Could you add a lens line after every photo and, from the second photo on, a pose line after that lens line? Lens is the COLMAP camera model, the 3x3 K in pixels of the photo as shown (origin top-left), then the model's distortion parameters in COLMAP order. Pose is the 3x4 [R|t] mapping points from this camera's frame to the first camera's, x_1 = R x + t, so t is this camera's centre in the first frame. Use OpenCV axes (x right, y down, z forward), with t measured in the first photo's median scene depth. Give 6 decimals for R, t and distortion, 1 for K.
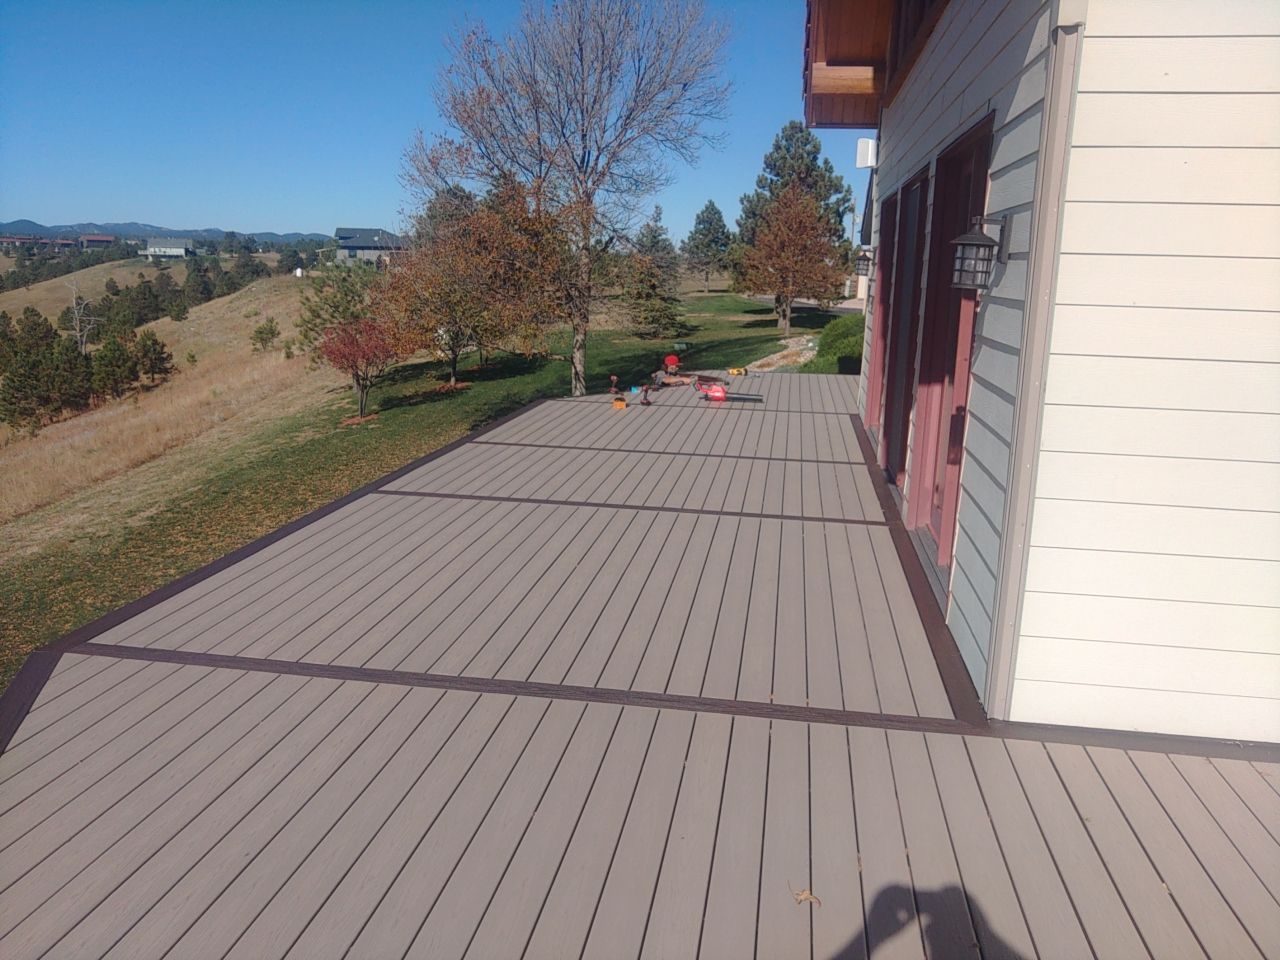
lens RADIAL K [[1049.0, 0, 640.0], [0, 1049.0, 480.0], [0, 0, 1]] dist [0.102519, 0.001470]
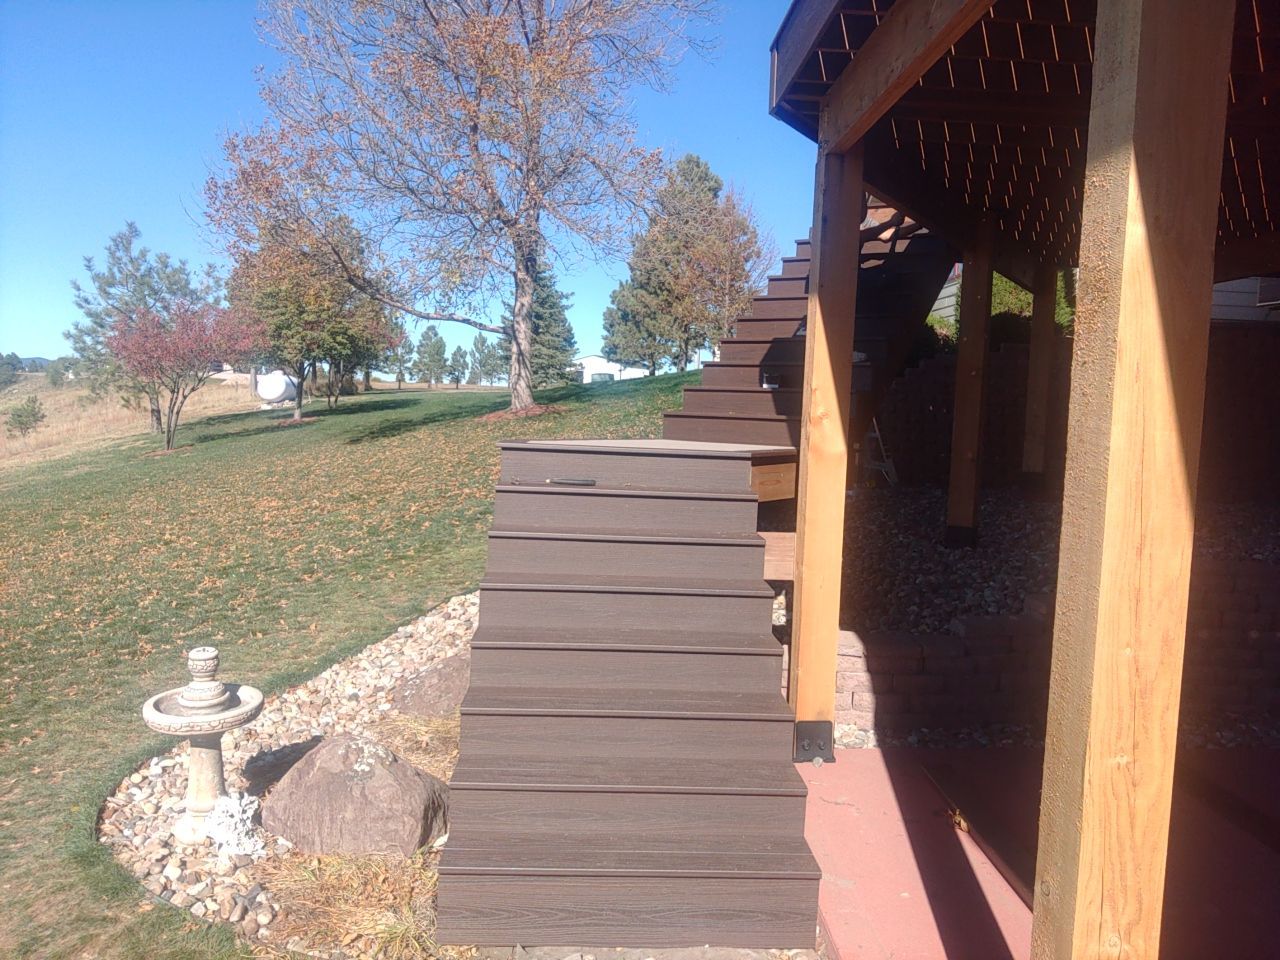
lens RADIAL K [[1049.0, 0, 640.0], [0, 1049.0, 480.0], [0, 0, 1]] dist [0.102519, 0.001470]
pose [[0.984266, -0.006316, 0.176579, -0.074981], [0.026410, 0.993393, -0.111681, 0.041503], [-0.174707, 0.114588, 0.977930, 0.236150]]
